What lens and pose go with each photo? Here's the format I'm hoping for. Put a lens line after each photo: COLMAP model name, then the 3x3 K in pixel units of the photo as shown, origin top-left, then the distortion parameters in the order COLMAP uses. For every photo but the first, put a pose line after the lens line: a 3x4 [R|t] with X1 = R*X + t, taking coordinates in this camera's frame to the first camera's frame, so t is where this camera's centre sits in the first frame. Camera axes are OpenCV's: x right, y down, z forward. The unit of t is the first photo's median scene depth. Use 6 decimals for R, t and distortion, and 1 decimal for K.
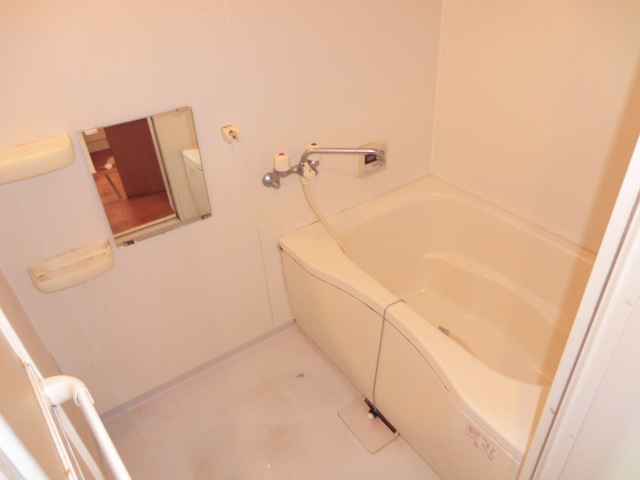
lens RADIAL K [[466.2, 0, 322.9], [0, 466.2, 239.8], [0, 0, 1]] dist [-0.109106, 0.124692]
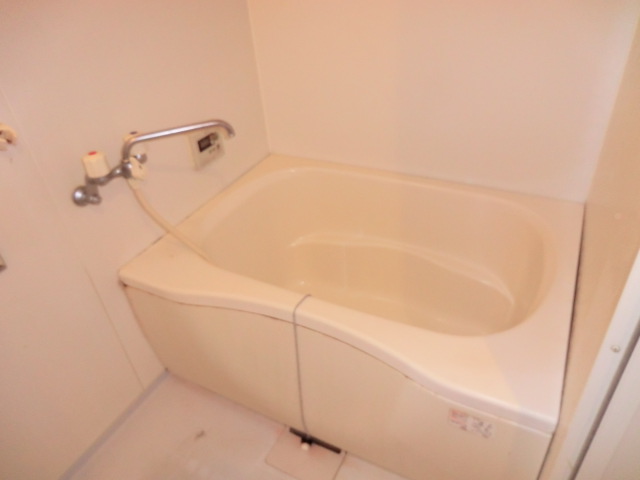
lens RADIAL K [[466.2, 0, 322.9], [0, 466.2, 239.8], [0, 0, 1]] dist [-0.109106, 0.124692]
pose [[0.883173, -0.280142, 0.376200, -0.072612], [0.289142, 0.956696, 0.033622, 0.018638], [-0.369328, 0.079081, 0.925928, 0.223911]]
